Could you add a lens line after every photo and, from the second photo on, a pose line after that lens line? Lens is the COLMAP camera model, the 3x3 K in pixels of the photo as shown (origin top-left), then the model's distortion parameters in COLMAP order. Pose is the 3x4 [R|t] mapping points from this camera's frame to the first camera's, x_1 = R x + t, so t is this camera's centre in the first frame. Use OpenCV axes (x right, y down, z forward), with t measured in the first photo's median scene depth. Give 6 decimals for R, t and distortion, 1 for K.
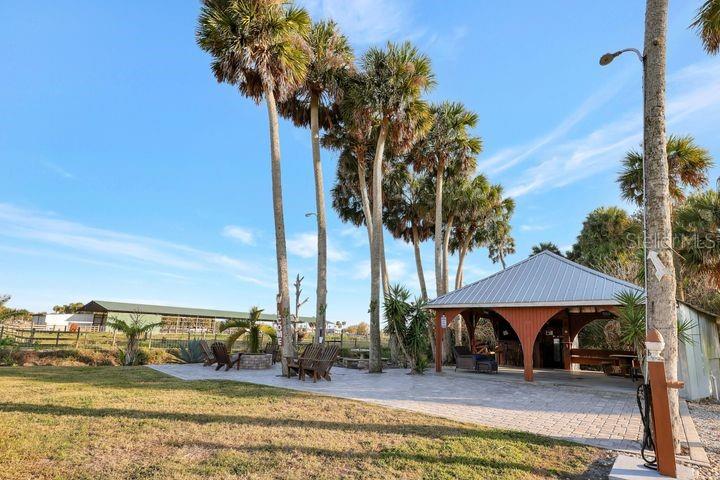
lens RADIAL K [[517.6, 0, 360.0], [0, 517.6, 240.0], [0, 0, 1]] dist [-0.000915, -0.001002]
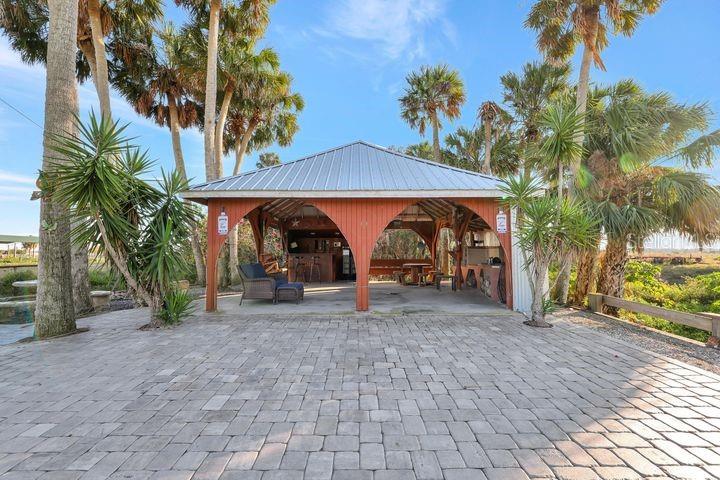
lens RADIAL K [[303.3, 0, 361.2], [0, 303.3, 237.0], [0, 0, 1]] dist [0.001597, 0.000688]
pose [[0.801992, -0.004050, 0.597322, 0.066048], [-0.073907, 0.991621, 0.105954, 0.098971], [-0.592745, -0.129121, 0.794972, 0.505745]]
